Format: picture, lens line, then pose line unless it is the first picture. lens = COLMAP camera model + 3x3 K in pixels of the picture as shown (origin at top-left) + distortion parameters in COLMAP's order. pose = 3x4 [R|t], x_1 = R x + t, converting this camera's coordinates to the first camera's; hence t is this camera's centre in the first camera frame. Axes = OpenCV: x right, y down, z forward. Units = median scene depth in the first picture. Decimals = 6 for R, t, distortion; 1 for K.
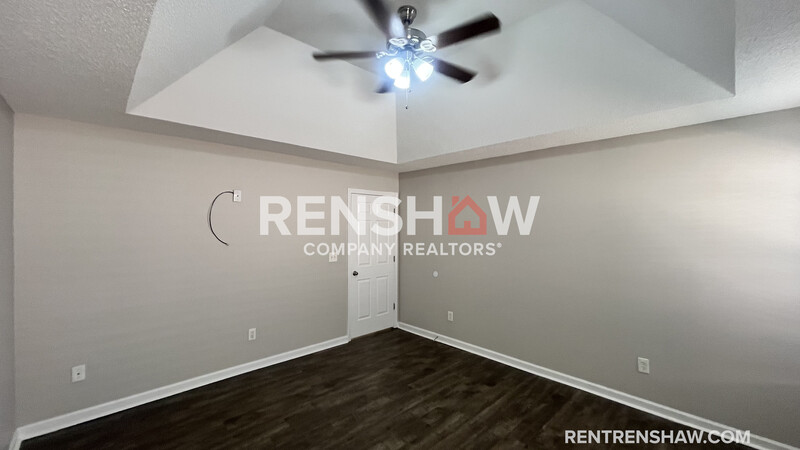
lens RADIAL K [[322.2, 0, 395.5], [0, 322.2, 225.2], [0, 0, 1]] dist [-0.001993, 0.000159]
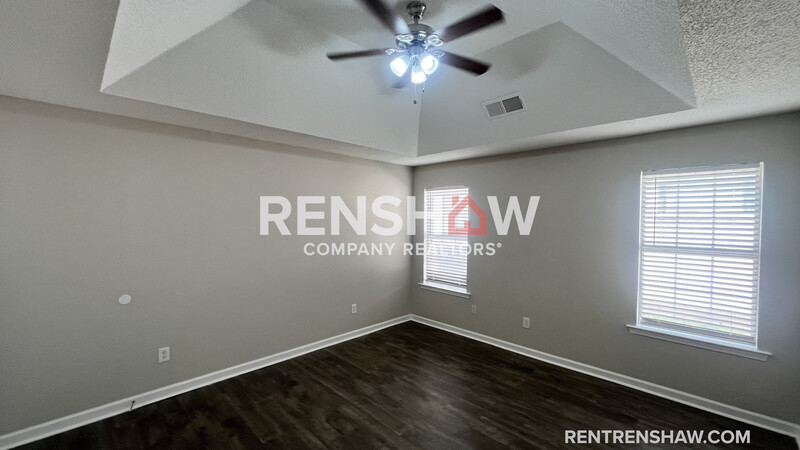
lens RADIAL K [[322.2, 0, 401.9], [0, 322.2, 225.3], [0, 0, 1]] dist [-0.001993, 0.000159]
pose [[-0.036554, -0.022094, 0.999087, -0.483300], [-0.006417, 0.999740, 0.021874, 0.001800], [-0.999311, -0.005611, -0.036687, 0.526577]]
